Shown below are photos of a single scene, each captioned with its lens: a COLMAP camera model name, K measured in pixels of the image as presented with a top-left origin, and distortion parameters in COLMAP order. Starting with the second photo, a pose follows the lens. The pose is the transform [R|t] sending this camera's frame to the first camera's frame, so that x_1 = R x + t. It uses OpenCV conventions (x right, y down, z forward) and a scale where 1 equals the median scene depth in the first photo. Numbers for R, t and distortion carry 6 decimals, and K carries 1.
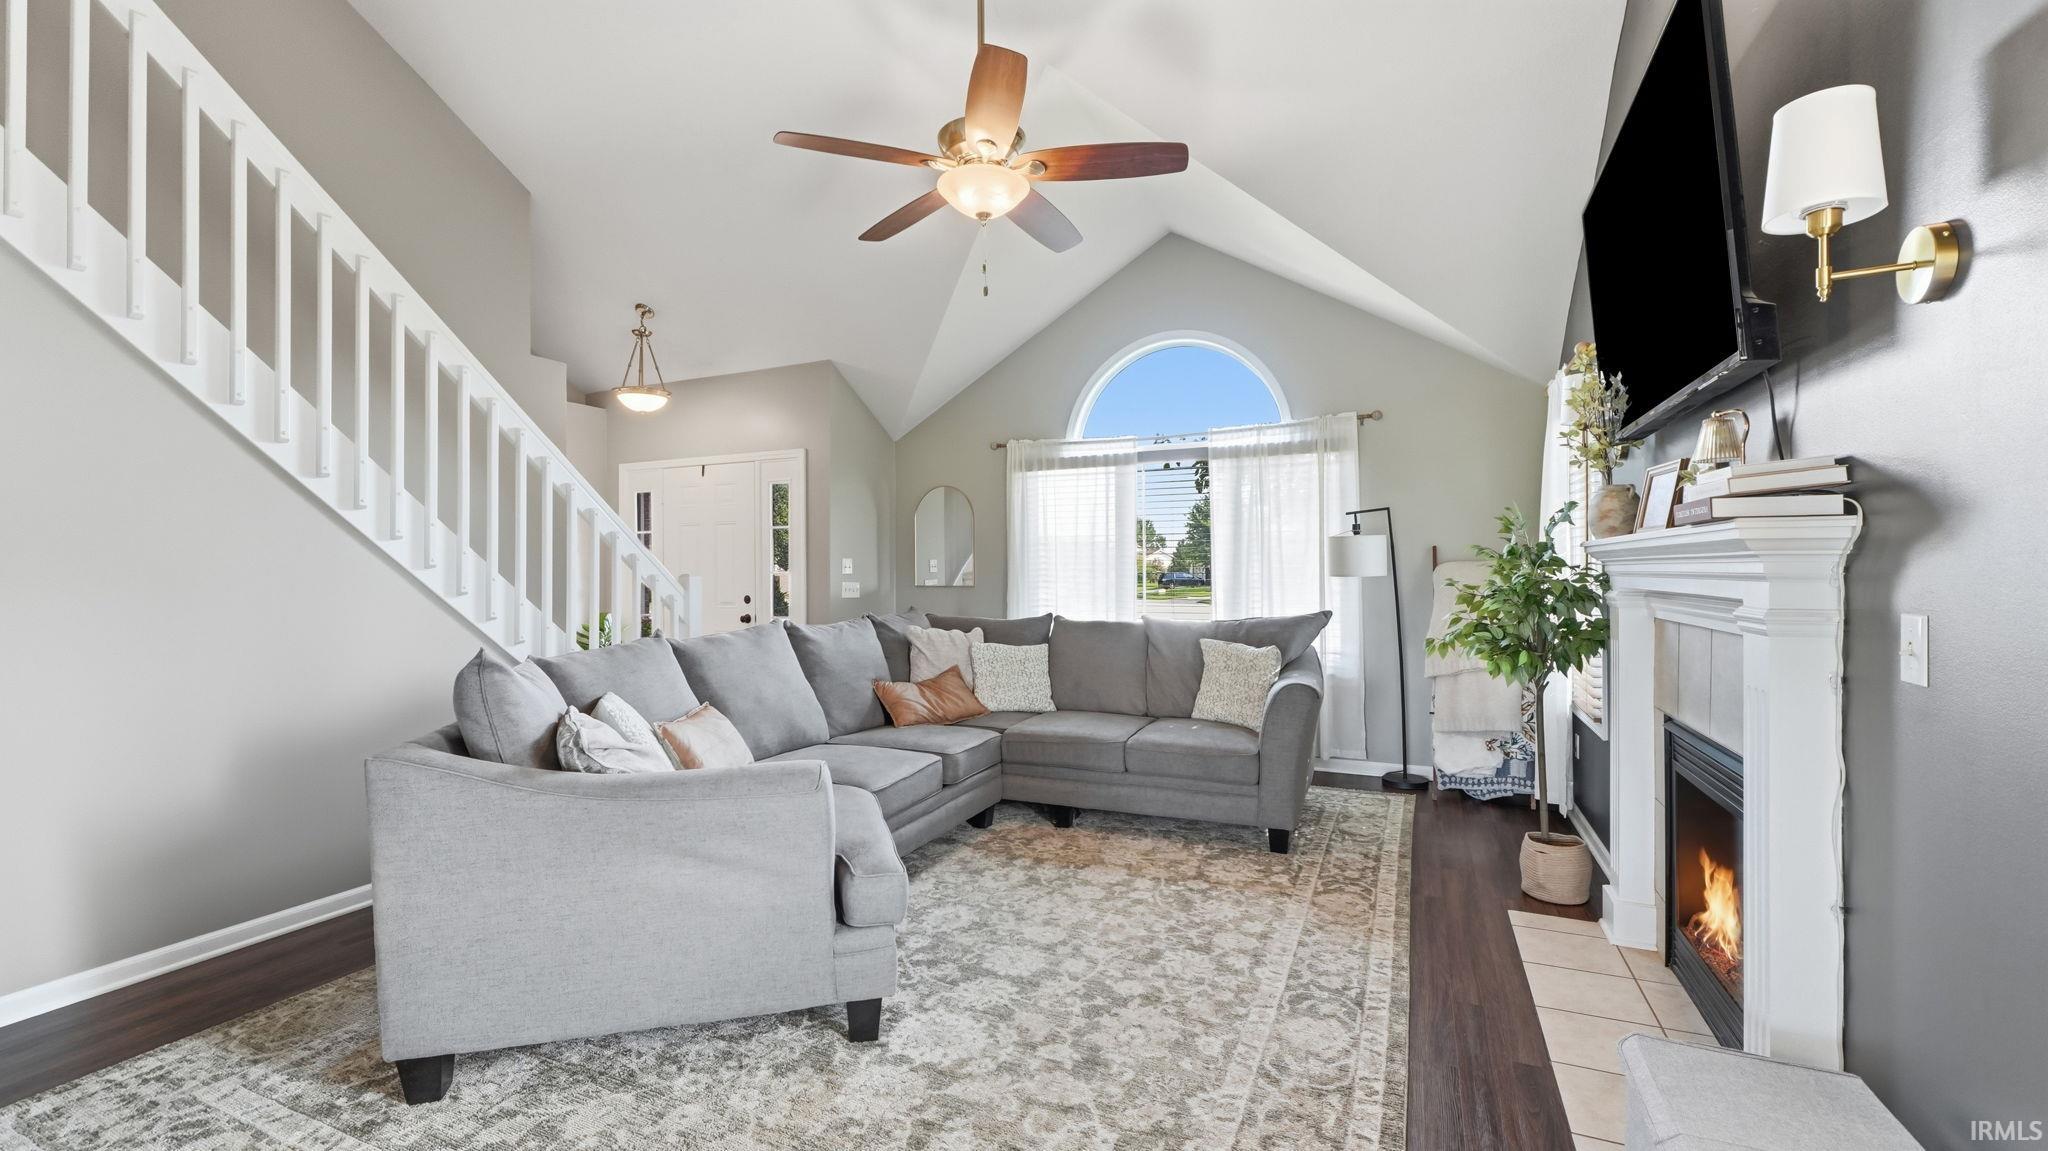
lens RADIAL K [[853.2, 0, 1027.0], [0, 853.2, 566.8], [0, 0, 1]] dist [-0.003790, -0.000177]
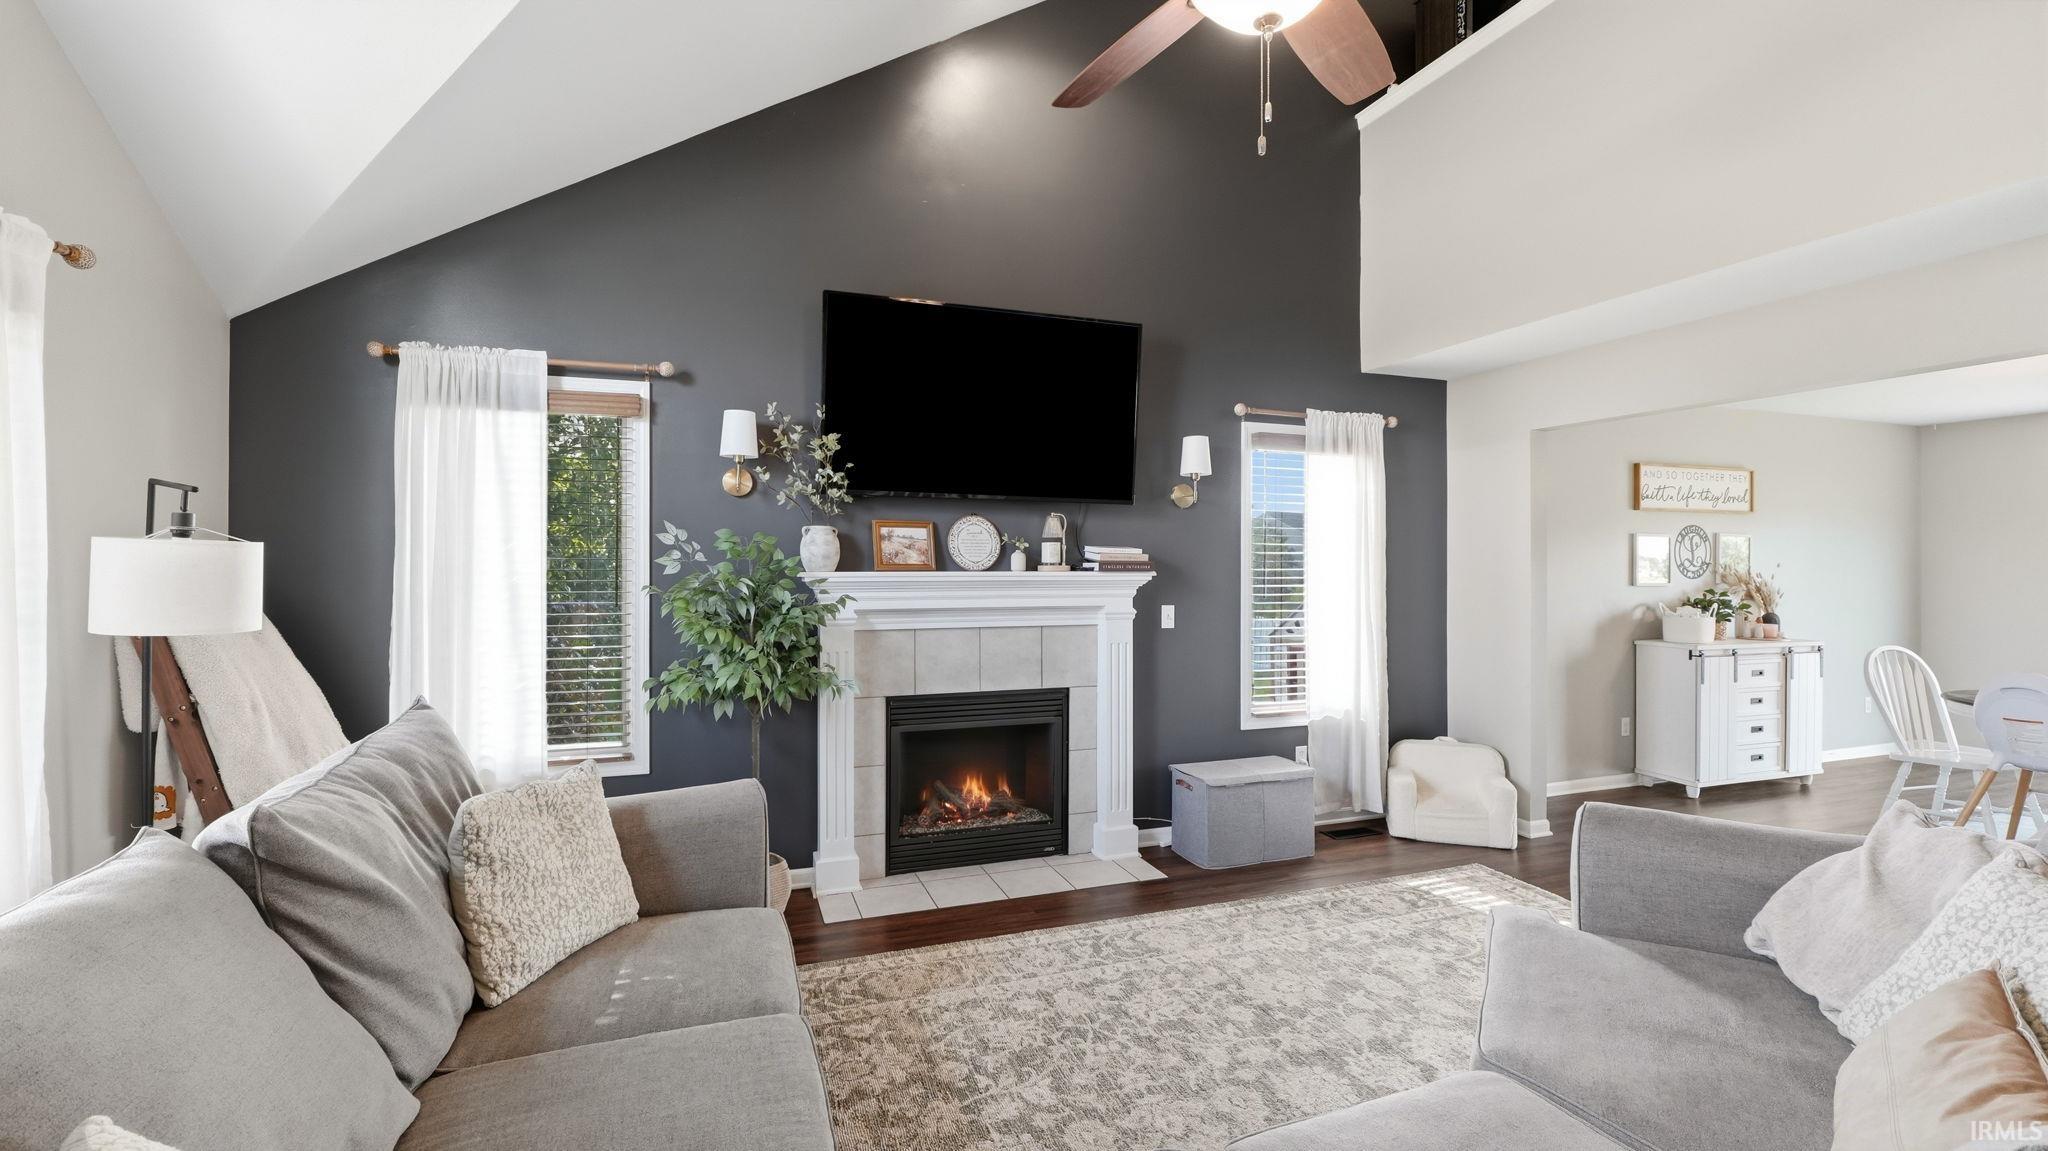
lens RADIAL K [[853.2, 0, 1017.2], [0, 853.2, 565.6], [0, 0, 1]] dist [-0.003790, -0.000177]
pose [[-0.686388, 0.000217, 0.727235, -0.292973], [-0.001215, 0.999998, -0.001444, -0.029462], [-0.727234, -0.001875, -0.686387, 1.252419]]
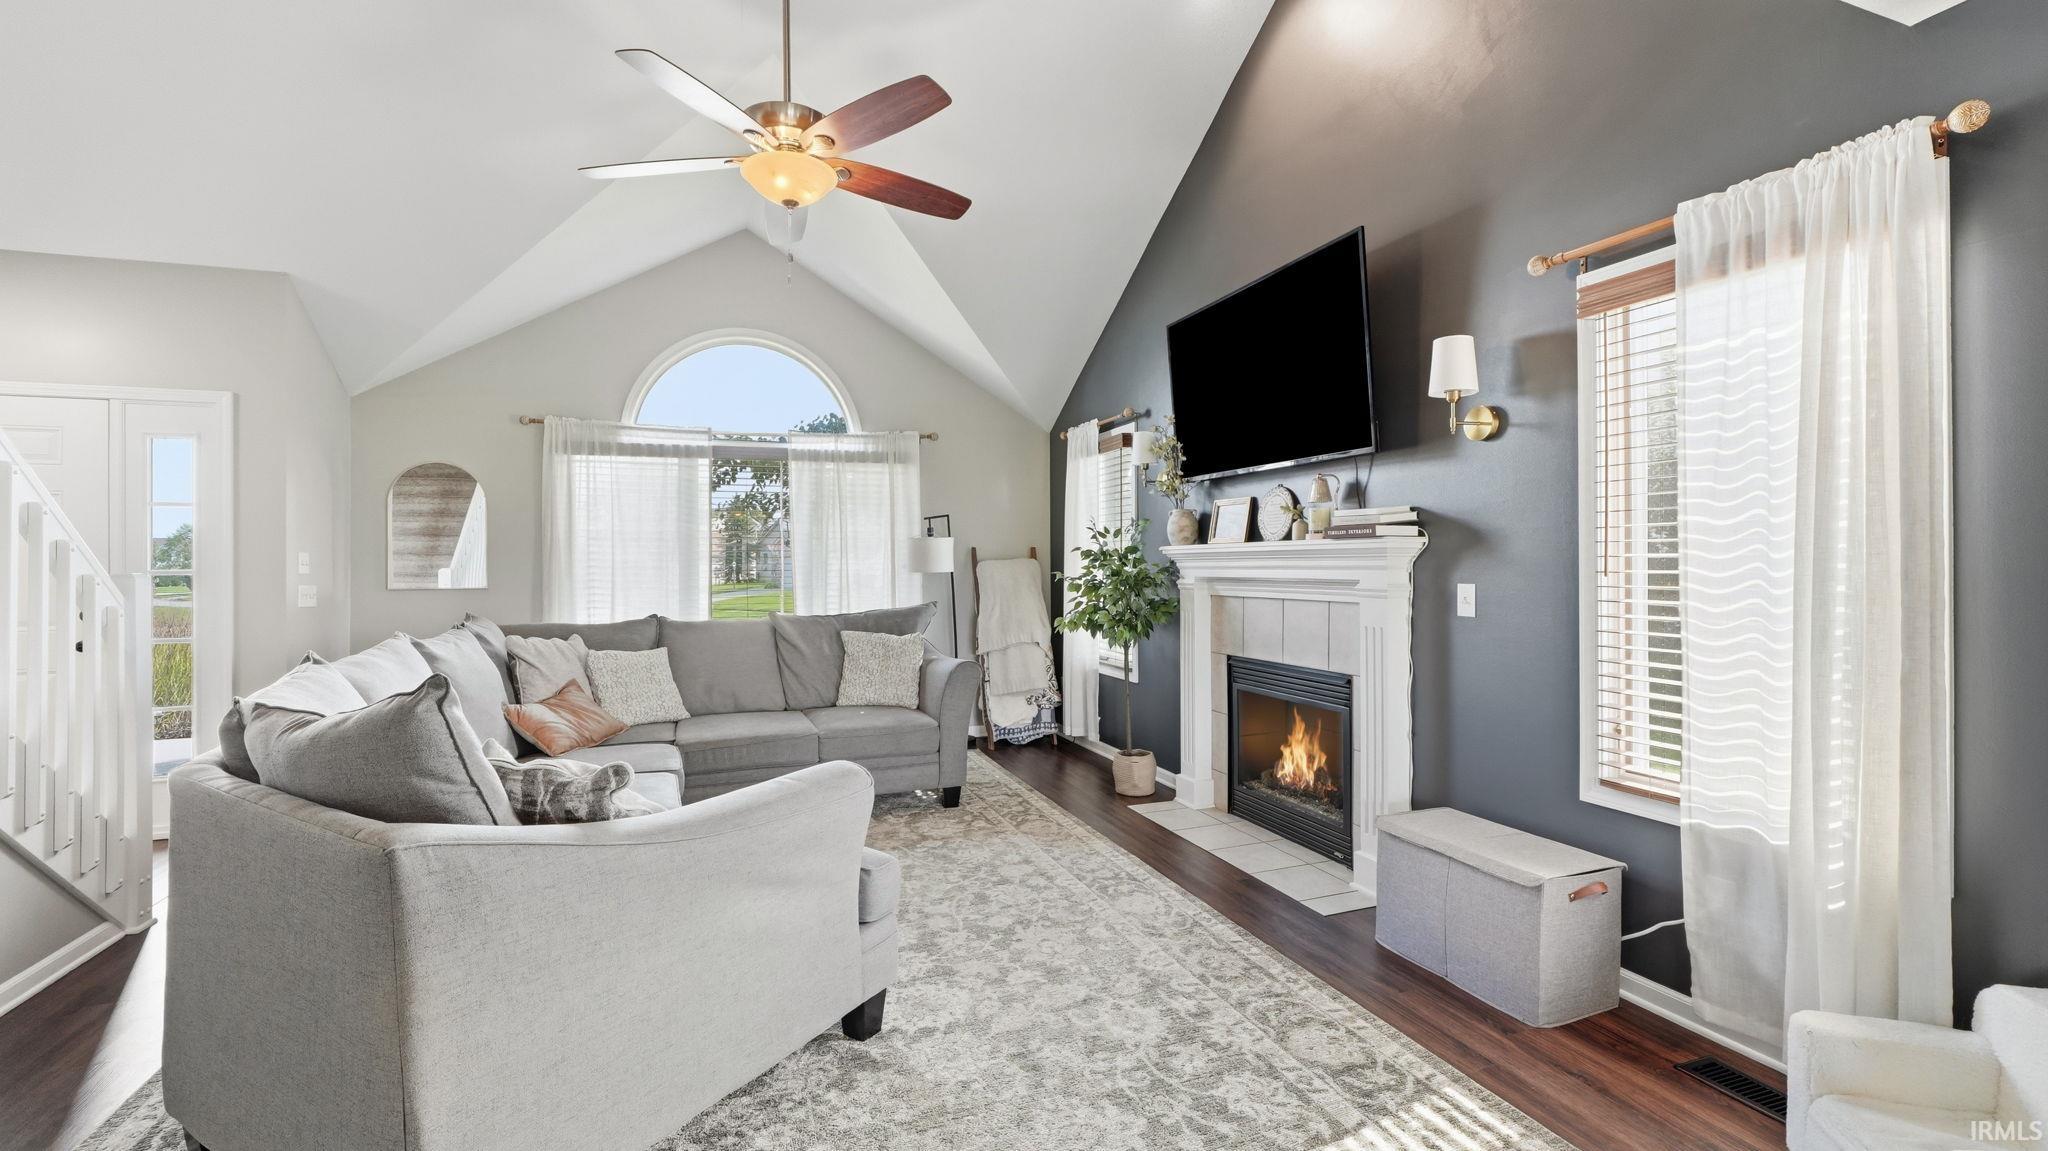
lens RADIAL K [[853.2, 0, 1023.7], [0, 853.2, 561.1], [0, 0, 1]] dist [-0.003790, -0.000177]
pose [[0.705427, 0.003784, 0.708772, -0.453449], [0.000833, 0.999981, -0.006167, 0.004217], [-0.708782, 0.004941, 0.705411, 0.097624]]
